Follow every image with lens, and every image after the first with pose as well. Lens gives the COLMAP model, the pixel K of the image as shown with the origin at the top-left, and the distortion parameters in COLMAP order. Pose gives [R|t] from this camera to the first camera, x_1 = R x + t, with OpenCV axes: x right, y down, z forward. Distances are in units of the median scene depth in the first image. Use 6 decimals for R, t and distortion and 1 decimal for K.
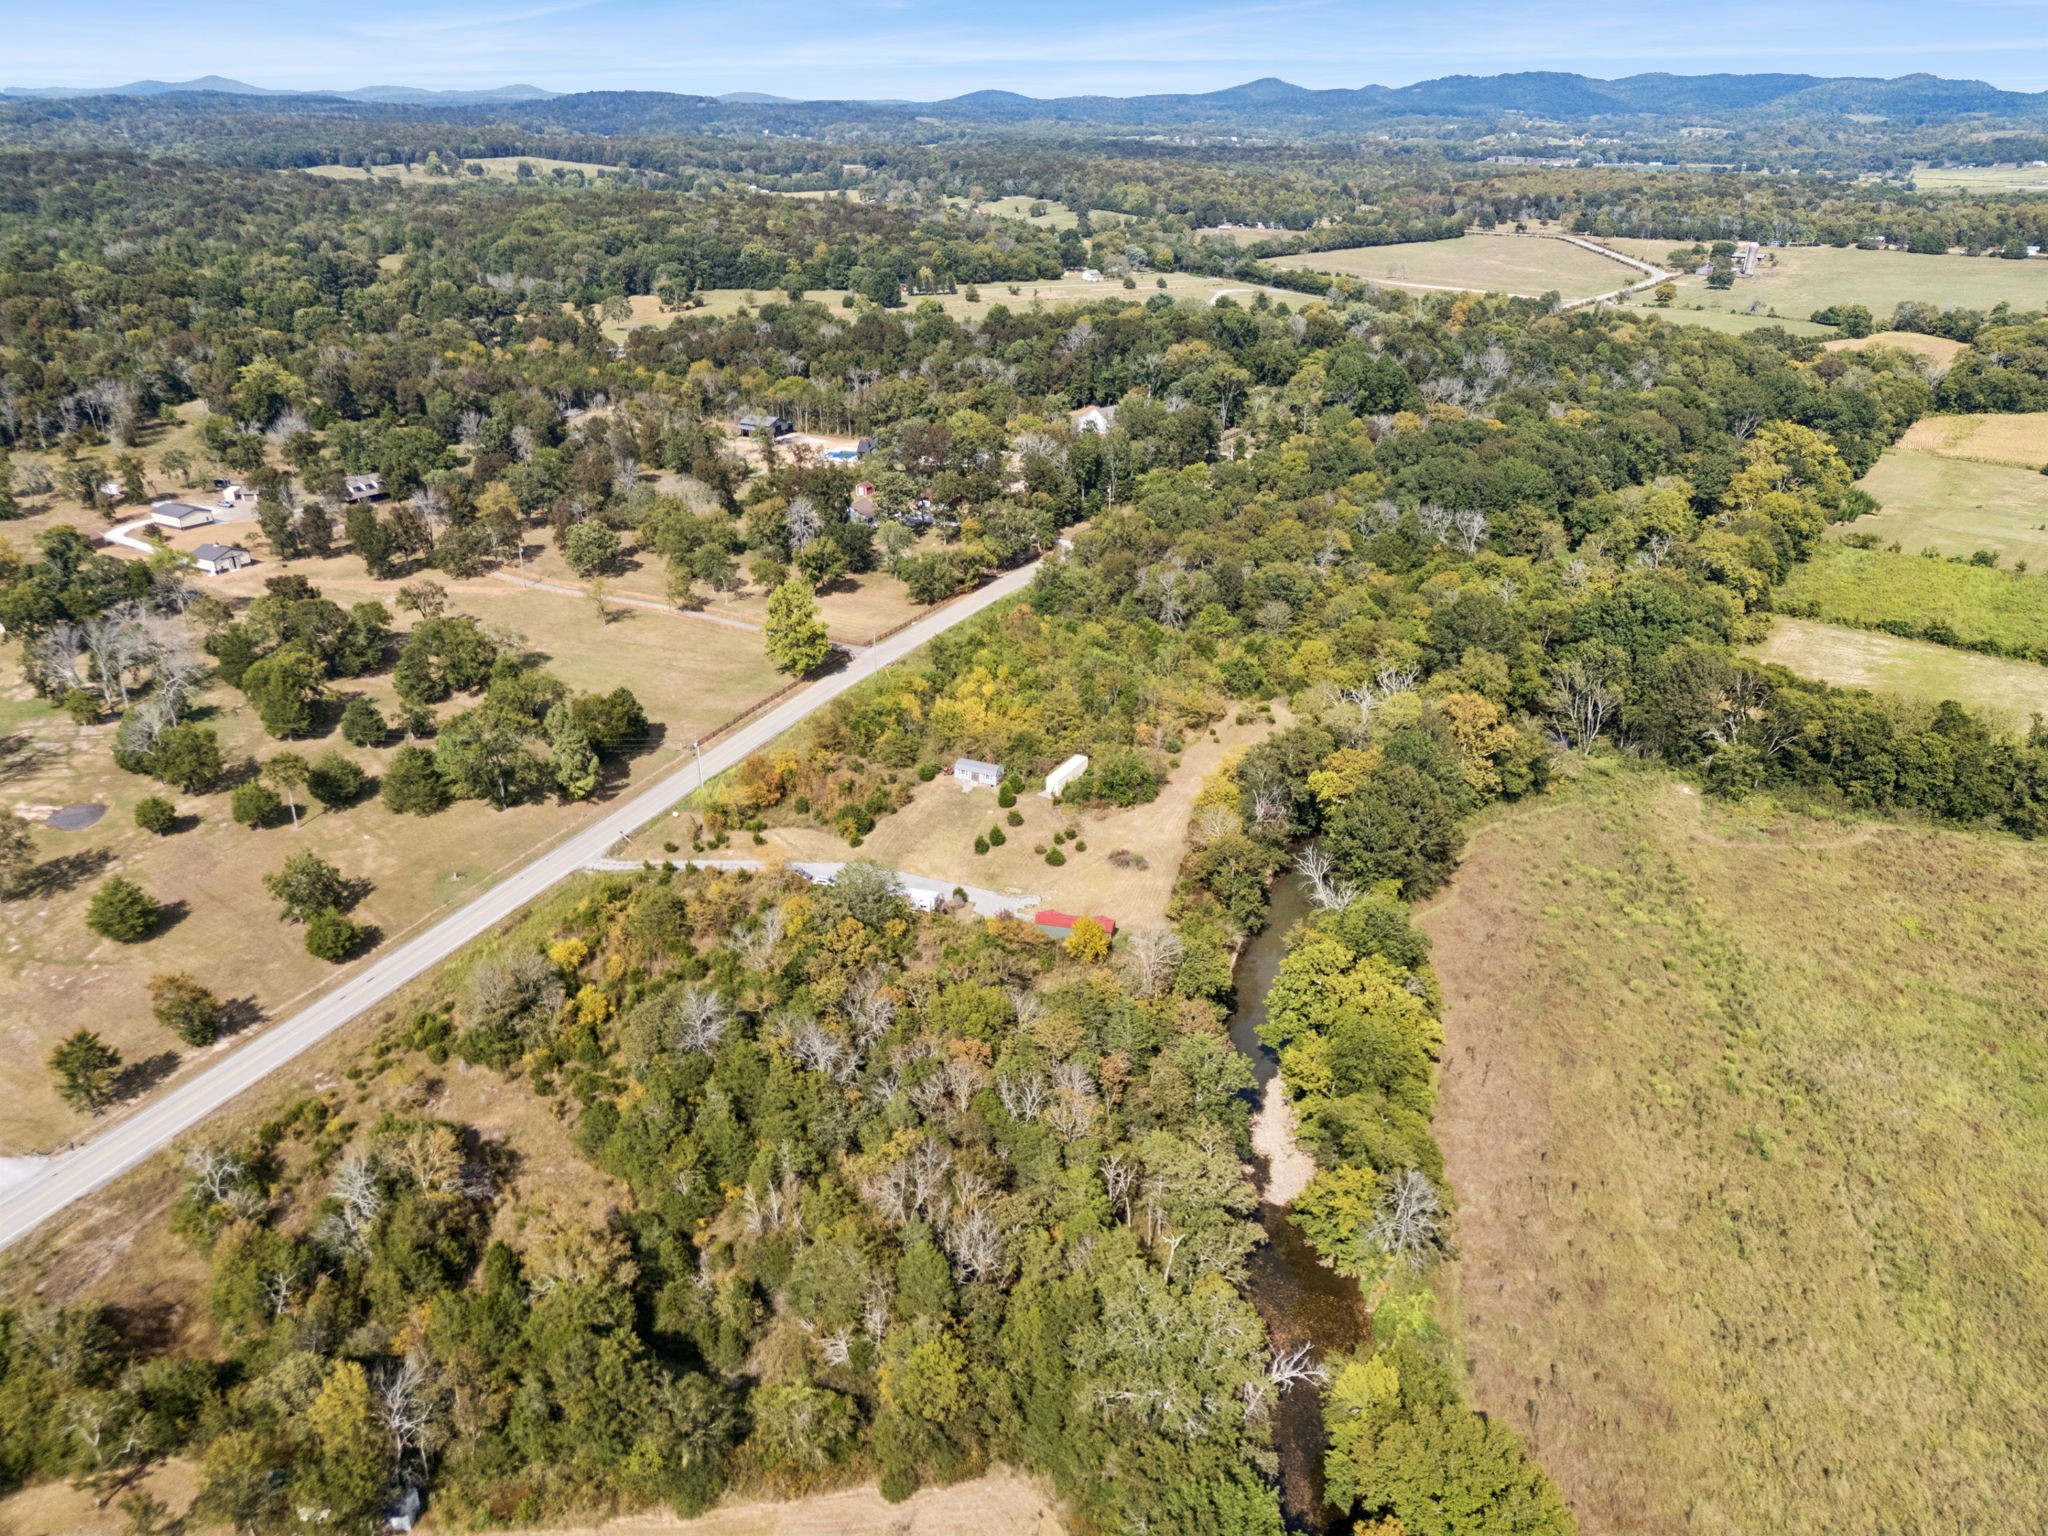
lens RADIAL K [[1514.7, 0, 1017.0], [0, 1514.7, 764.0], [0, 0, 1]] dist [0.064675, -0.052489]
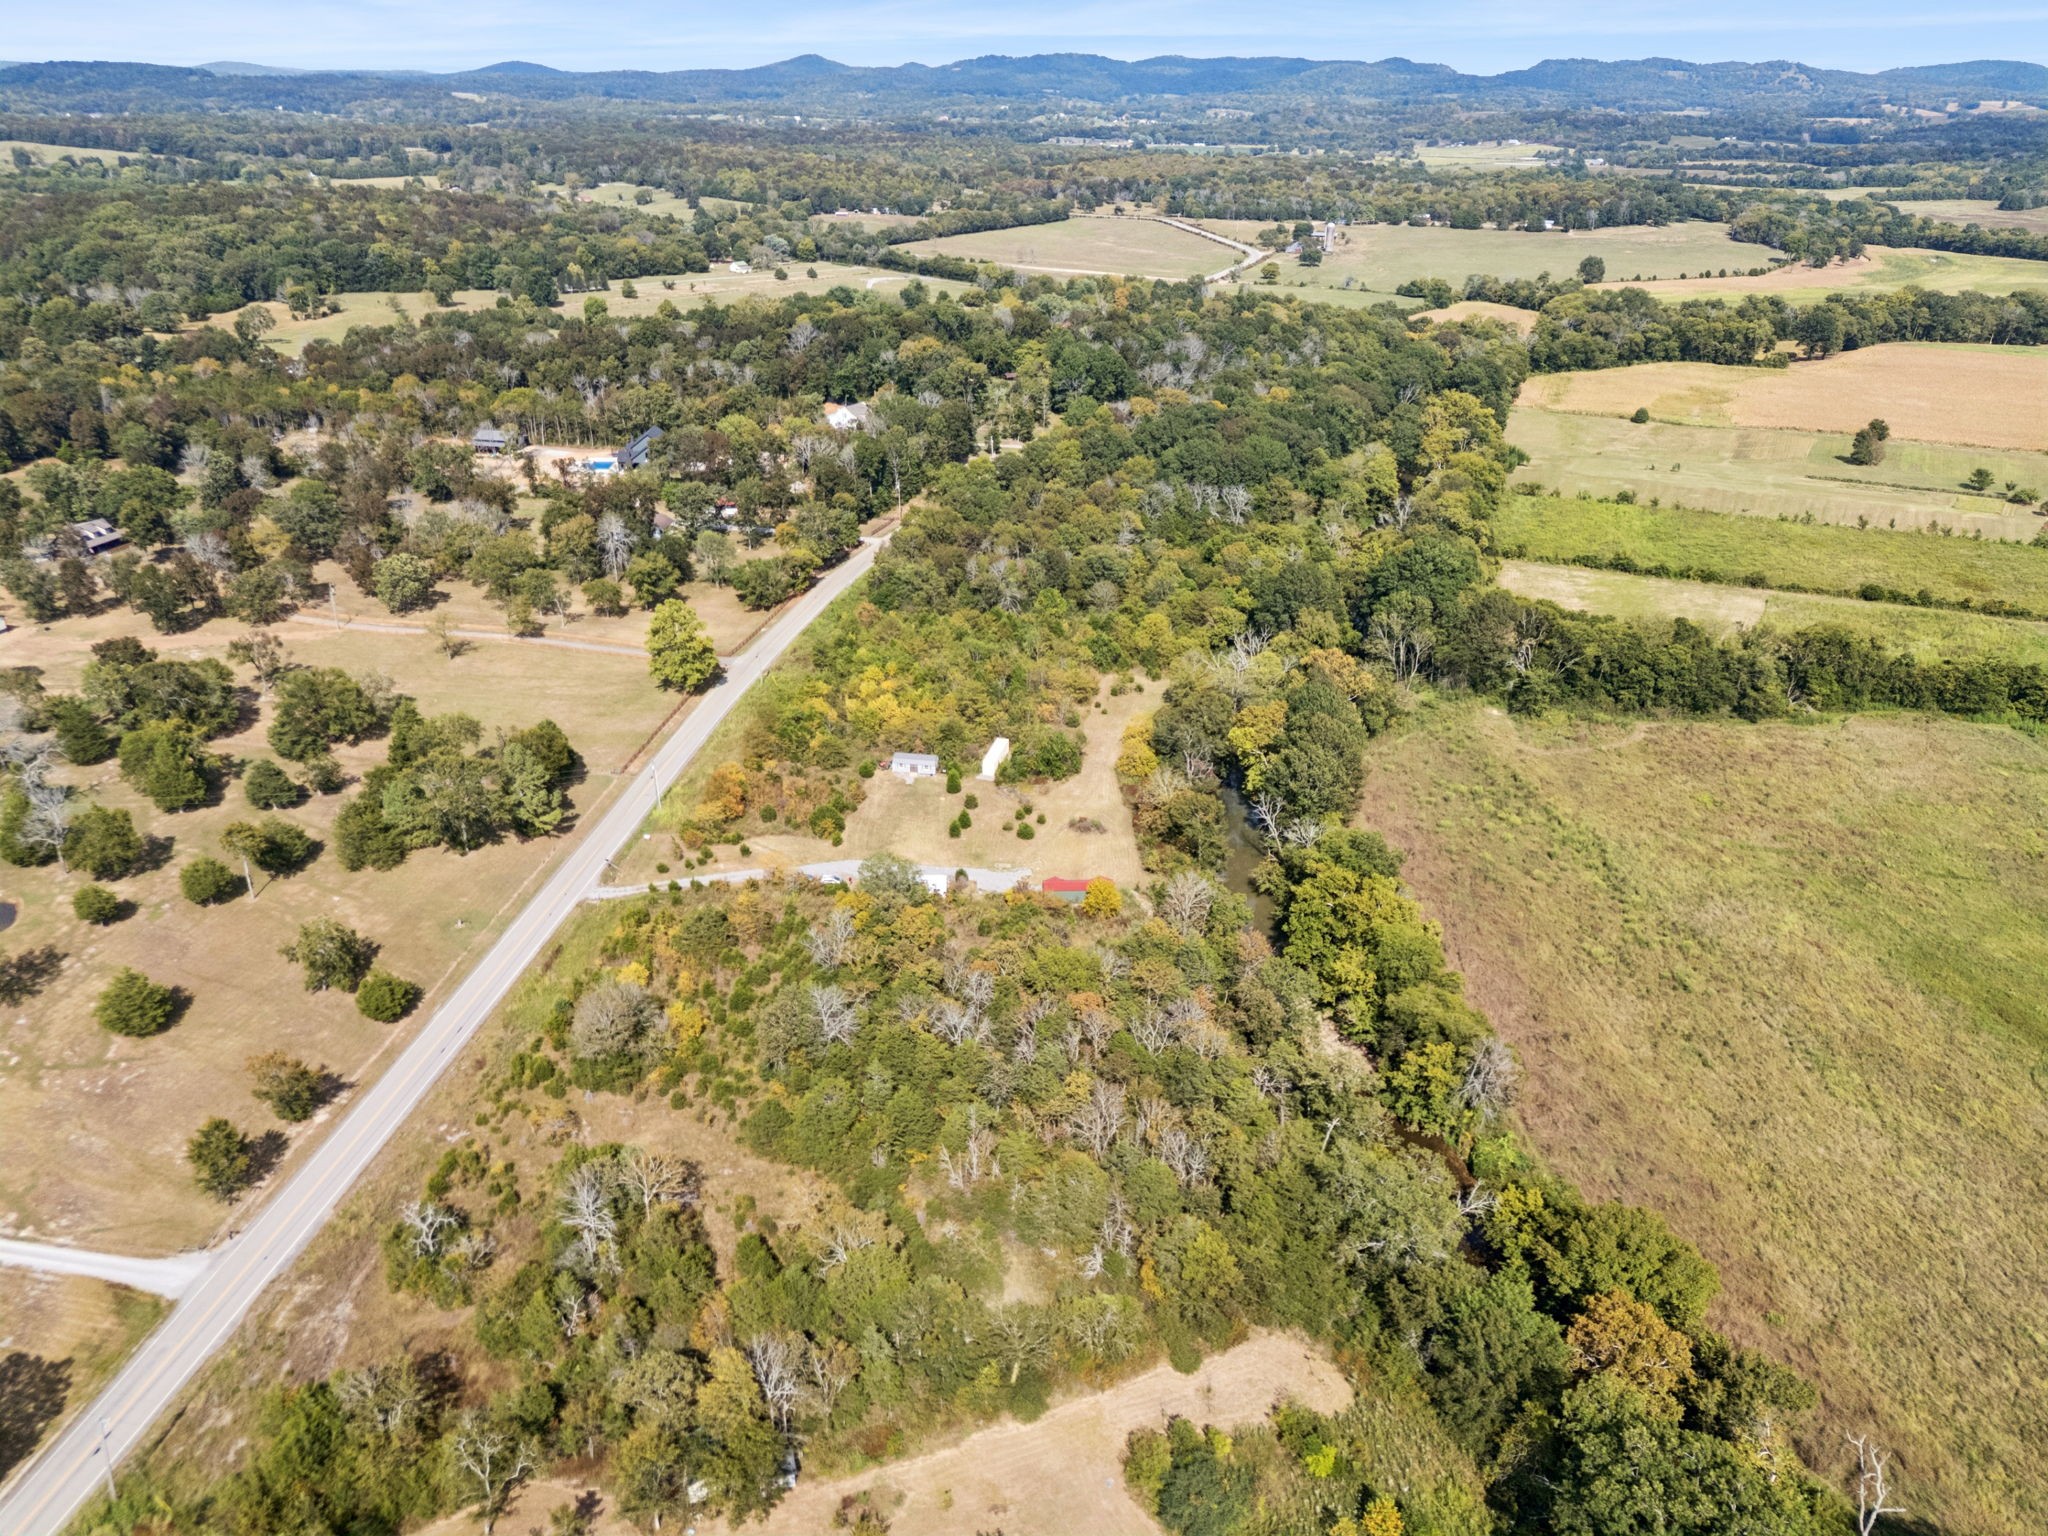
lens RADIAL K [[1514.7, 0, 1021.9], [0, 1514.7, 771.2], [0, 0, 1]] dist [0.064675, -0.052489]
pose [[0.961005, -0.113105, 0.252344, -0.208502], [0.108633, 0.993579, 0.031630, -0.013994], [-0.254301, -0.002984, 0.967120, -0.048141]]
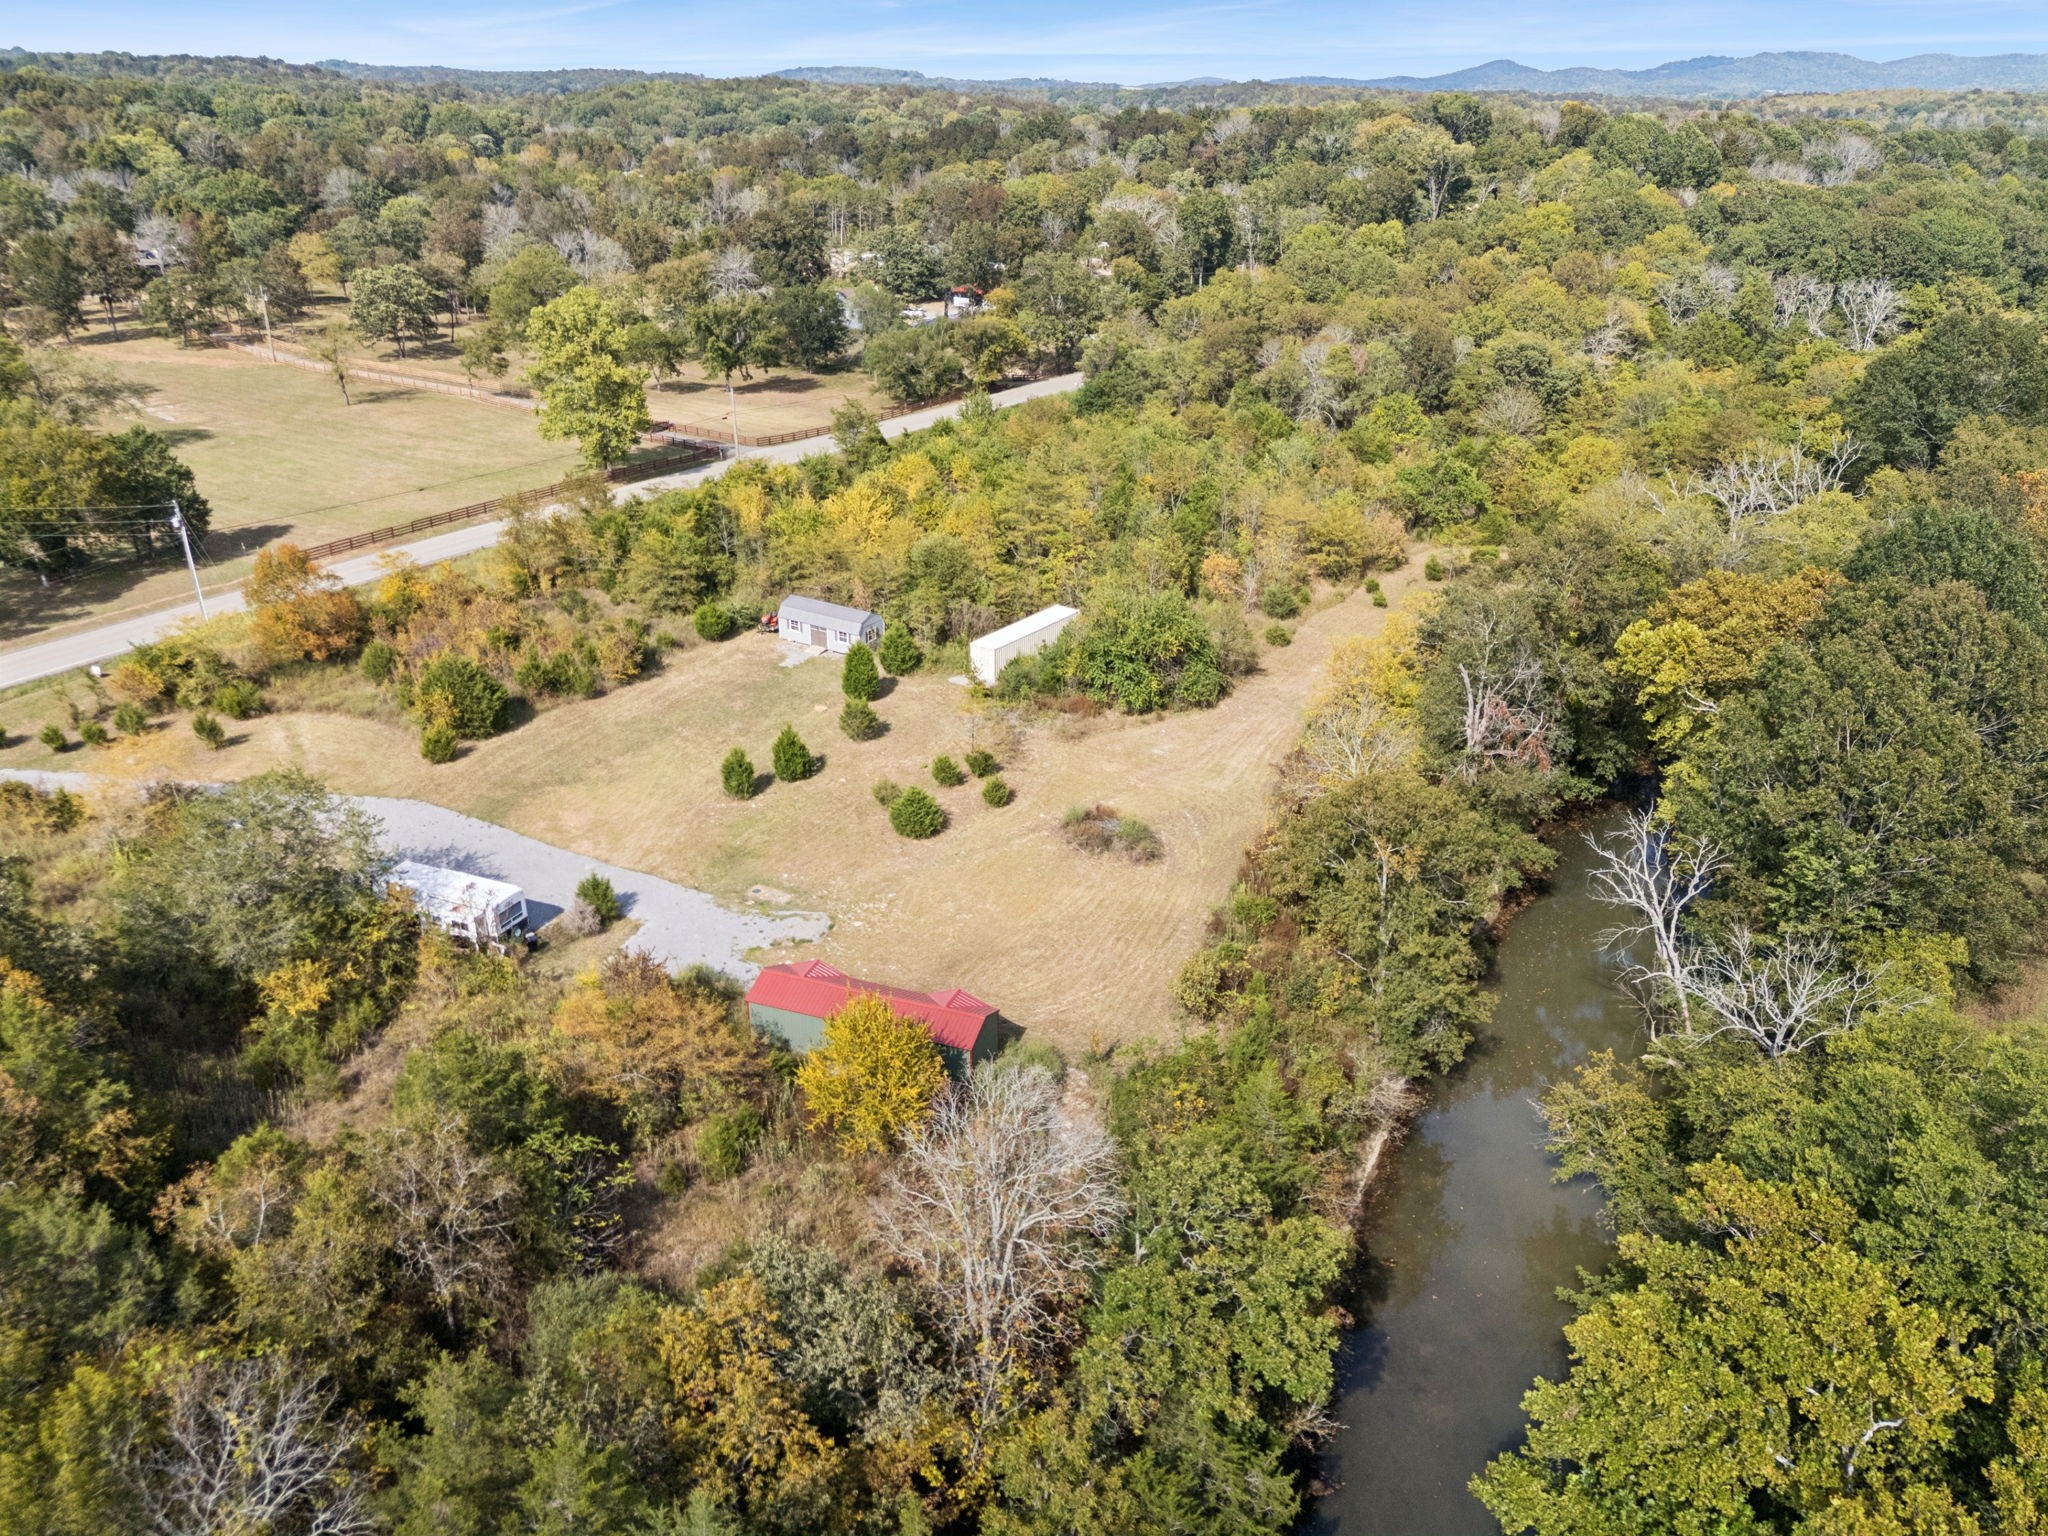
lens RADIAL K [[1514.7, 0, 1029.6], [0, 1514.7, 774.9], [0, 0, 1]] dist [0.064675, -0.052489]
pose [[0.992480, 0.053337, -0.110178, 0.079244], [-0.052668, 0.998572, 0.008984, 0.039053], [0.110500, -0.003113, 0.993871, 0.524015]]
